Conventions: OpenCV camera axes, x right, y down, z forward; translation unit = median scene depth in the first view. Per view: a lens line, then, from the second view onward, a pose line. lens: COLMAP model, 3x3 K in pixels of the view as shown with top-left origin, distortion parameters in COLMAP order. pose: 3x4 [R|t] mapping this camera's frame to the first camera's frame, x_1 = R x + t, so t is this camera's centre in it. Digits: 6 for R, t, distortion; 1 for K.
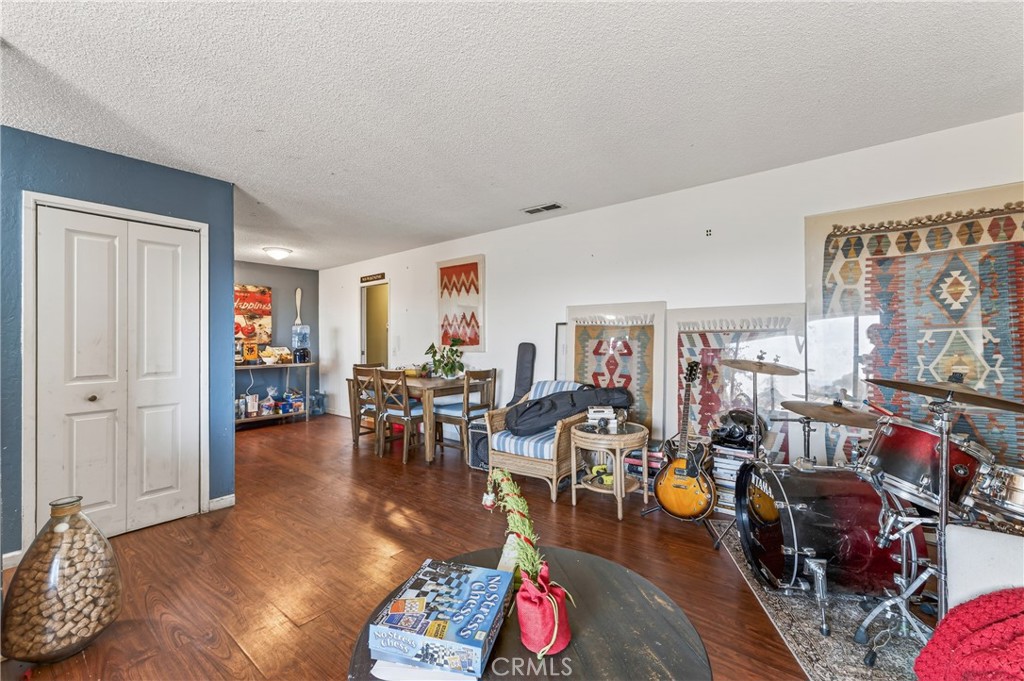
lens RADIAL K [[396.4, 0, 507.3], [0, 396.4, 337.3], [0, 0, 1]] dist [0.018958, 0.000283]
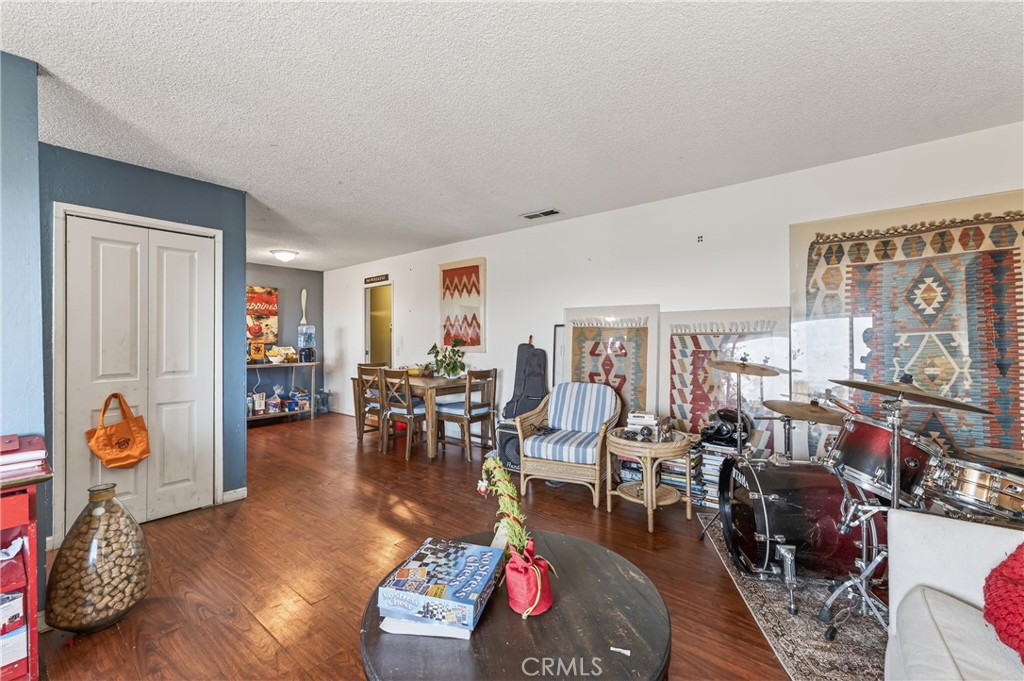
lens RADIAL K [[396.4, 0, 507.7], [0, 396.4, 337.6], [0, 0, 1]] dist [0.018958, 0.000283]
pose [[0.999980, 0.002887, -0.005605, 0.011044], [-0.002877, 0.999994, 0.001663, -0.005221], [0.005610, -0.001647, 0.999983, -0.049072]]
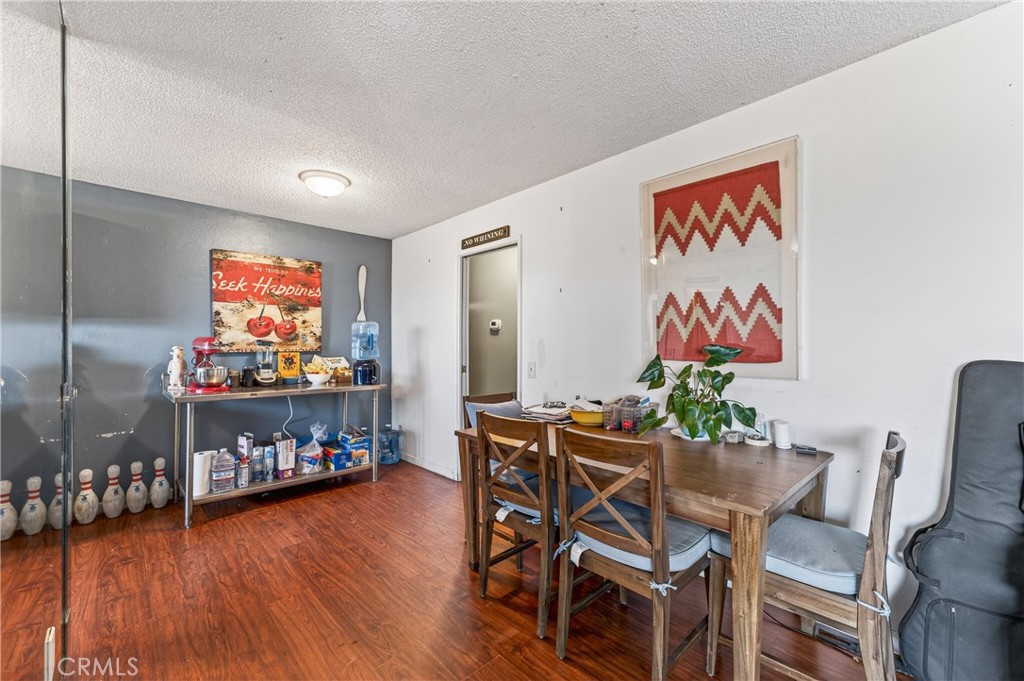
lens RADIAL K [[374.9, 0, 521.5], [0, 374.9, 344.6], [0, 0, 1]] dist [-0.019499, 0.000034]
pose [[0.996322, 0.008162, -0.085294, -0.565465], [-0.007974, 0.999965, 0.002551, 0.002989], [0.085312, -0.001861, 0.996353, 1.104863]]
